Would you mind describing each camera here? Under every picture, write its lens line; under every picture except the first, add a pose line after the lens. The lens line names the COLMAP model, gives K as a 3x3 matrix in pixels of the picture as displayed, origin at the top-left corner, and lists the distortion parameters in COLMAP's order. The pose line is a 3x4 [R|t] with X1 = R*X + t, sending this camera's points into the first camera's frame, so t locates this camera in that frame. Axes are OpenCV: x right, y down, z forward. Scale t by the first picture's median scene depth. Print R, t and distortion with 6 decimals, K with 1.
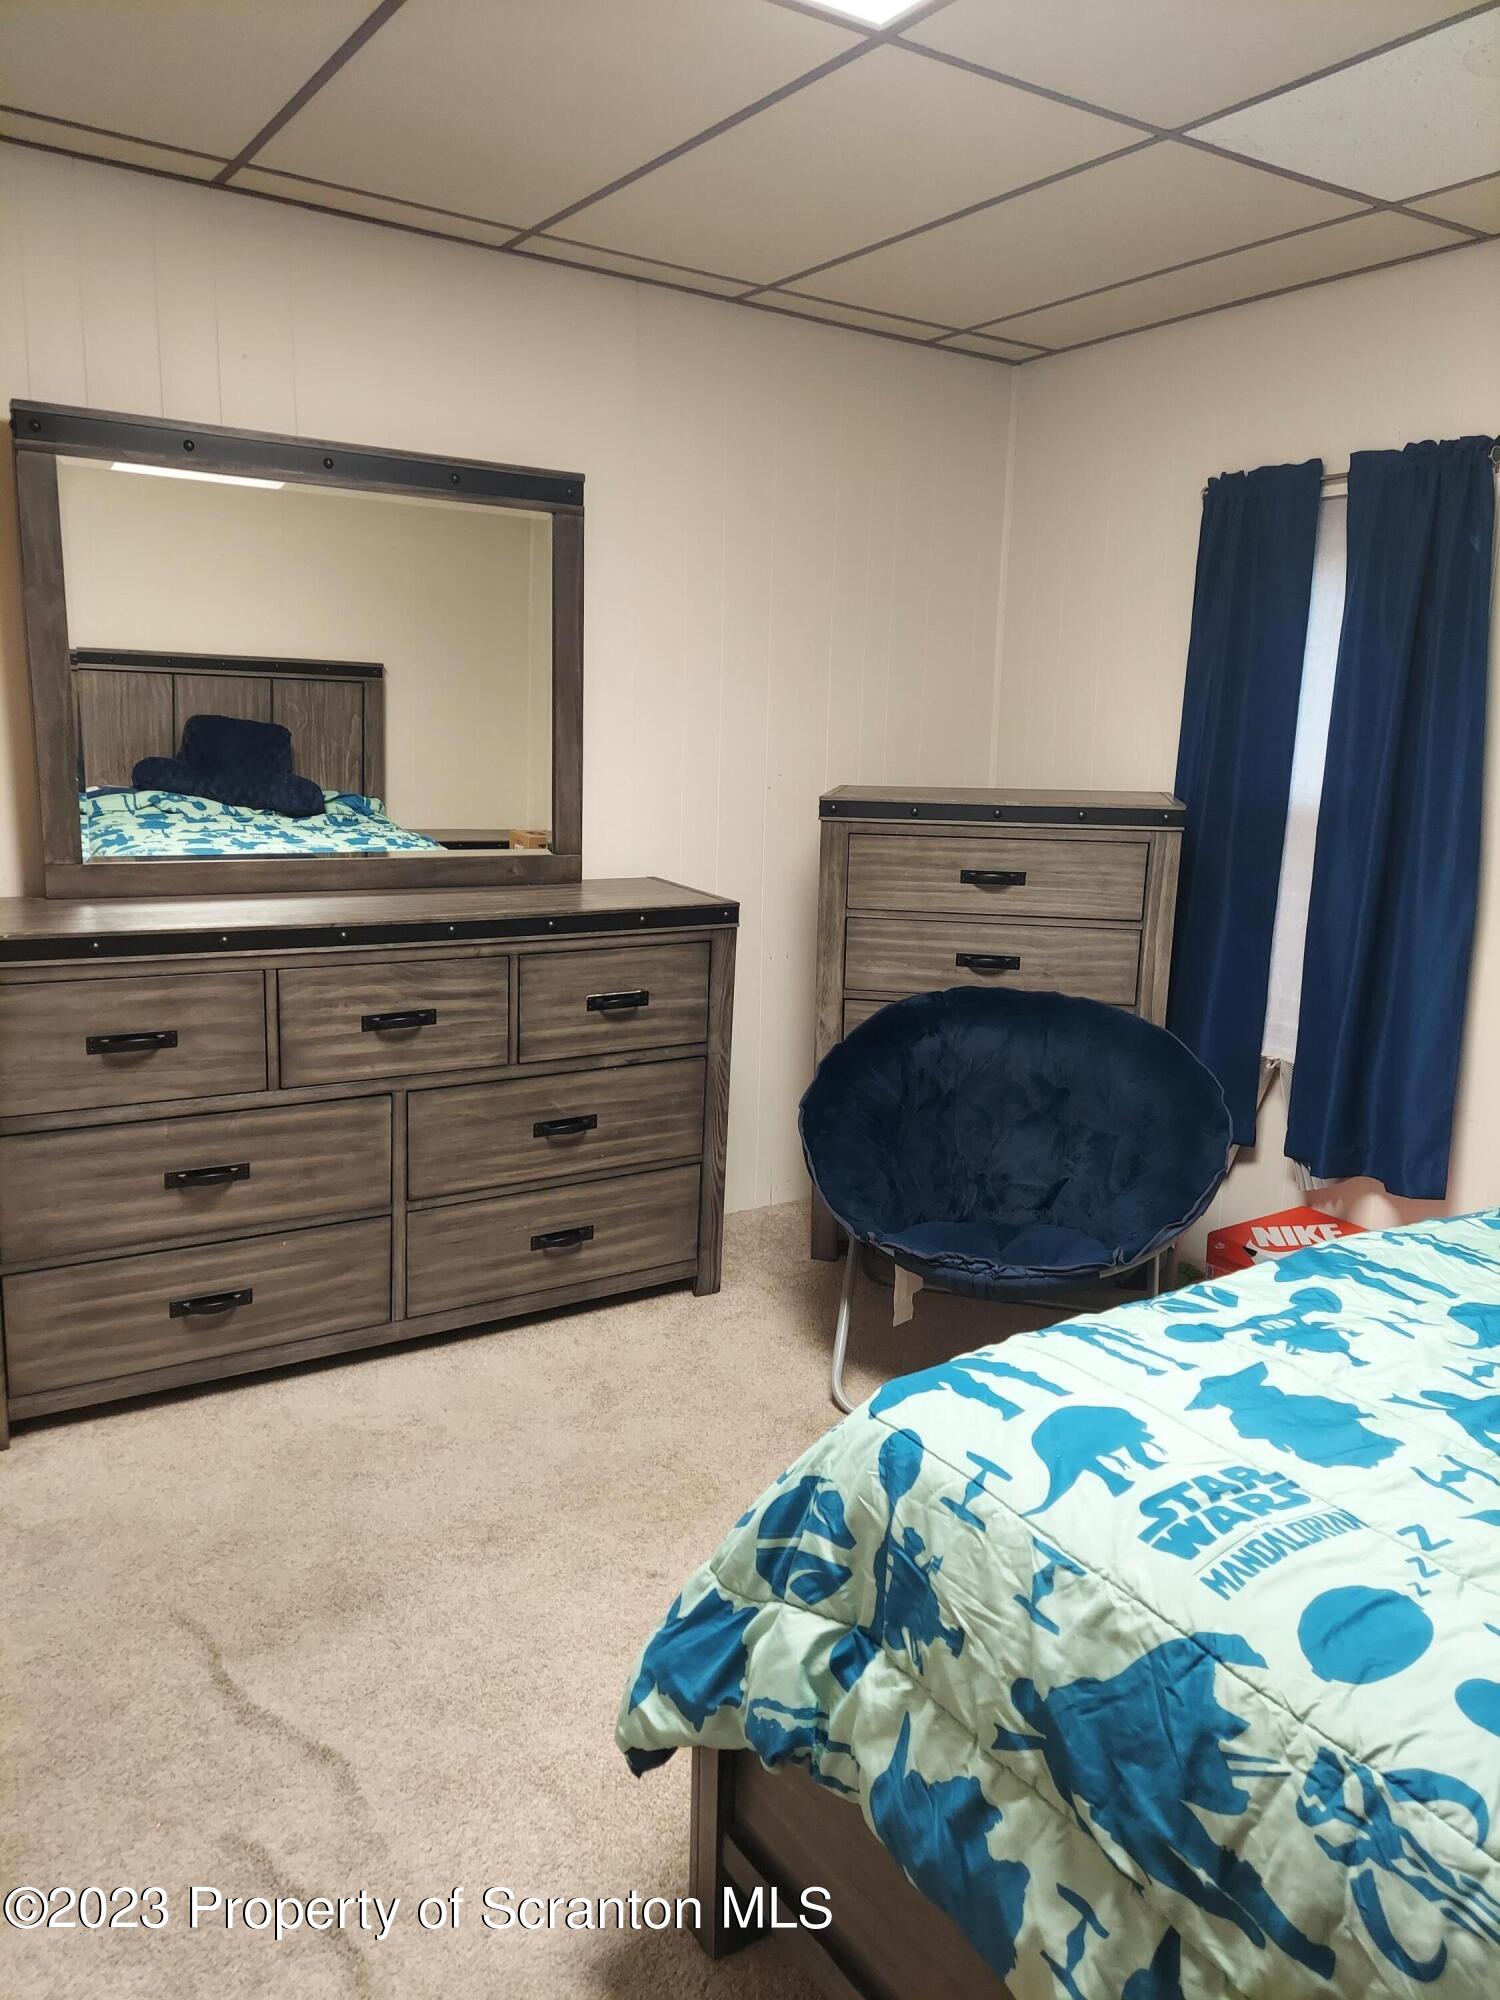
lens RADIAL K [[1465.2, 0, 766.5], [0, 1465.2, 1002.0], [0, 0, 1]] dist [0.137127, -0.146351]
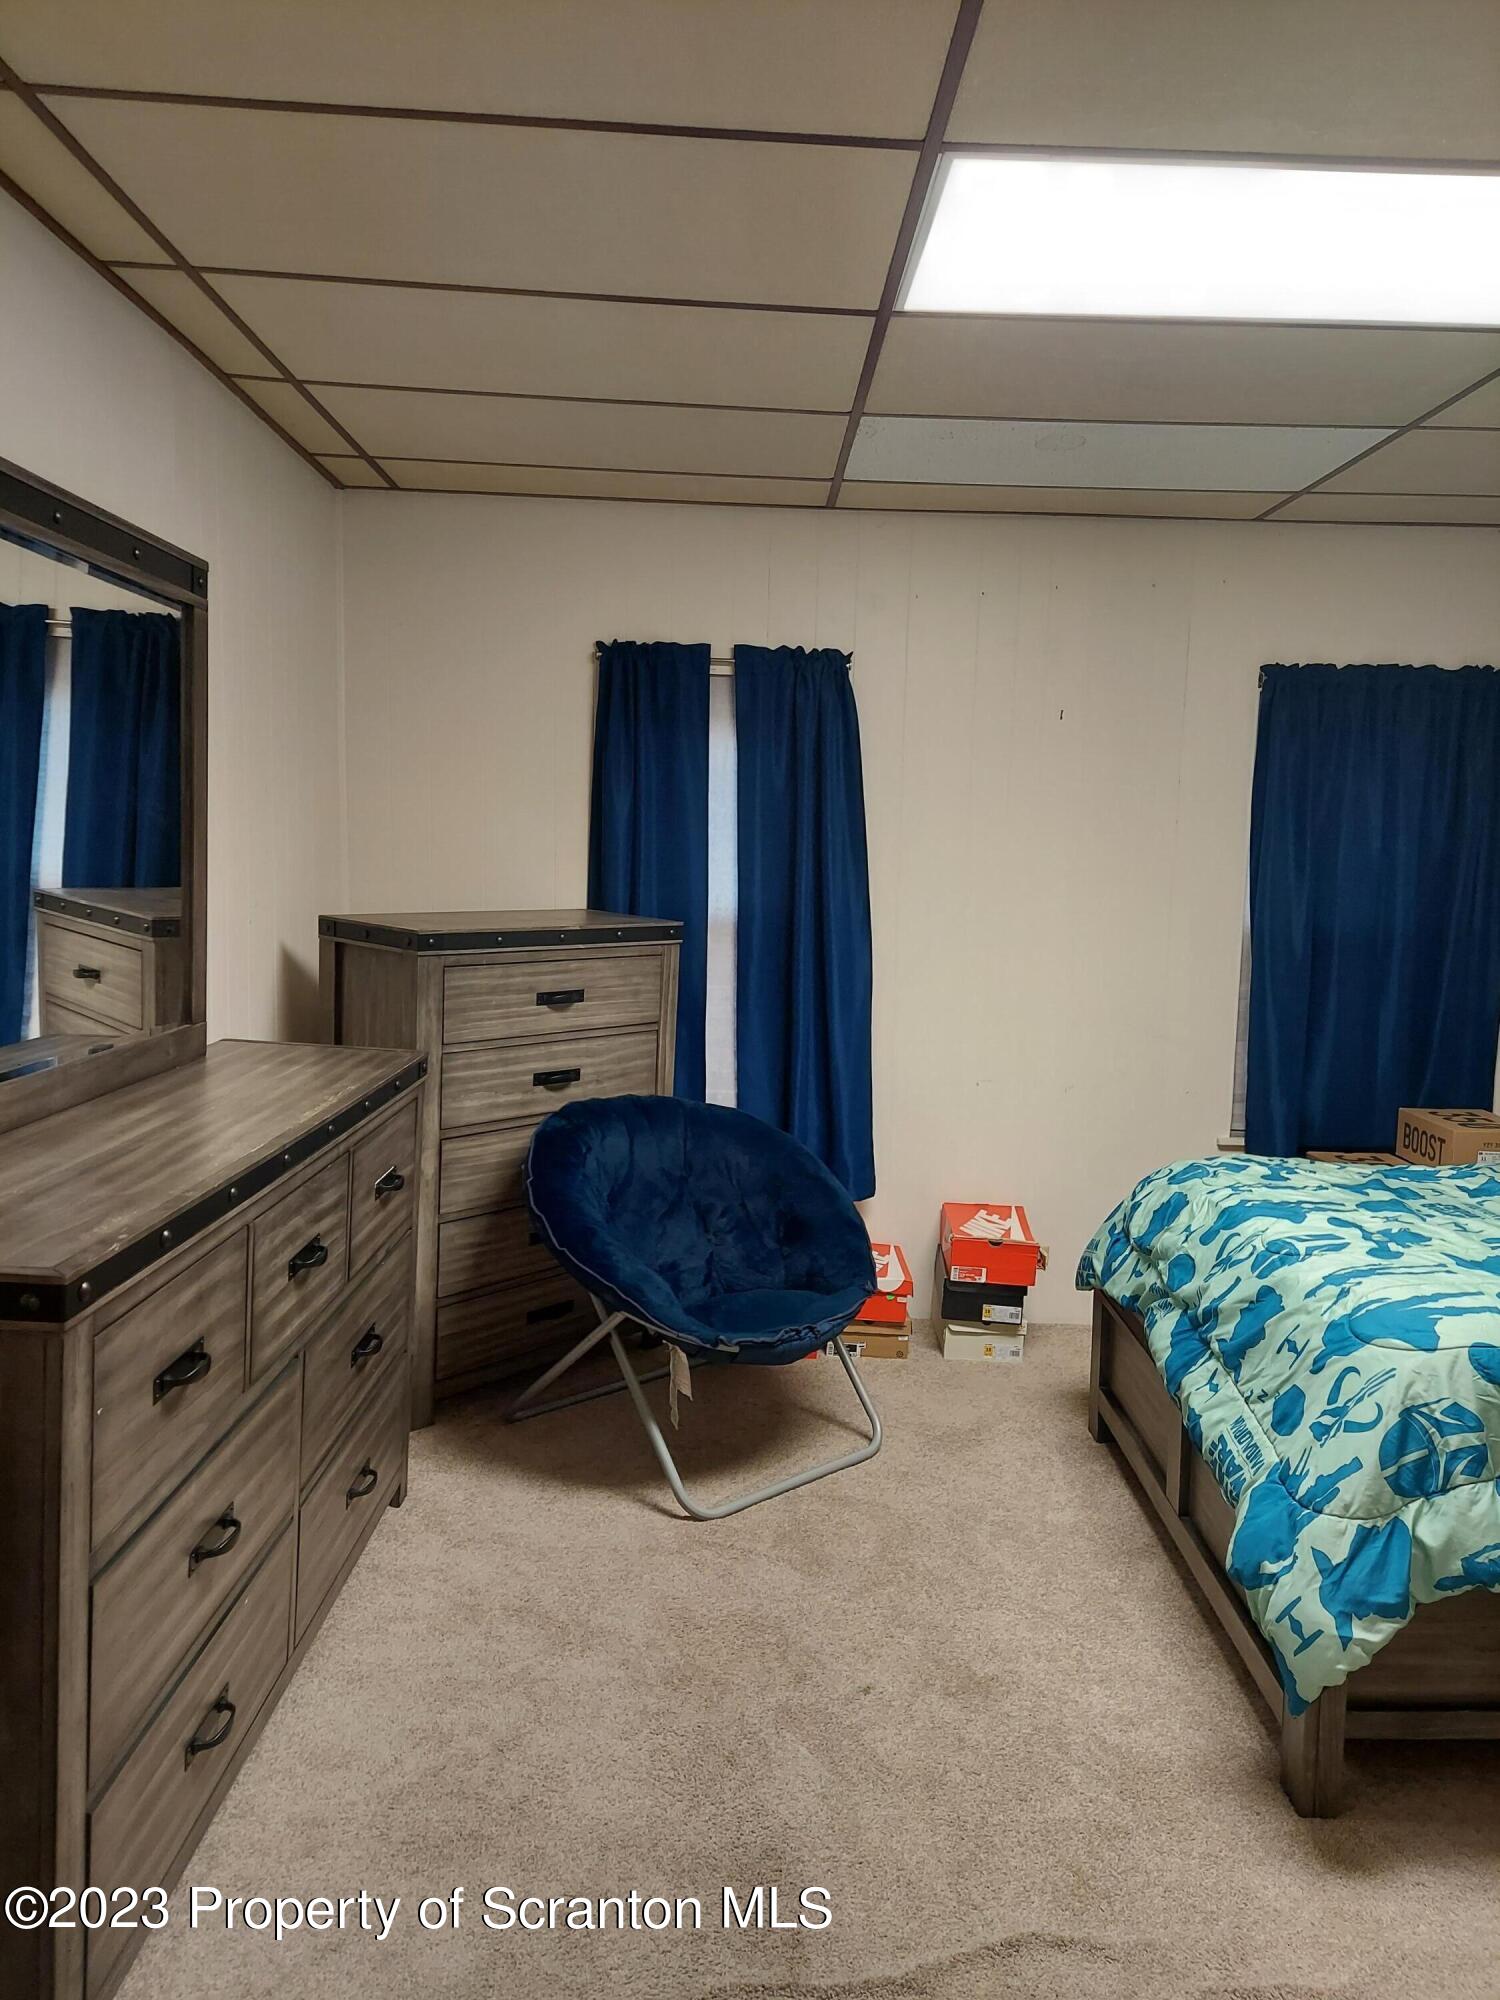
lens RADIAL K [[1465.2, 0, 766.5], [0, 1465.2, 1002.0], [0, 0, 1]] dist [0.137127, -0.146351]
pose [[0.541499, -0.104749, 0.834150, -2.248546], [0.148288, 0.988551, 0.027875, -0.310347], [-0.827520, 0.108600, 0.550833, 1.046976]]
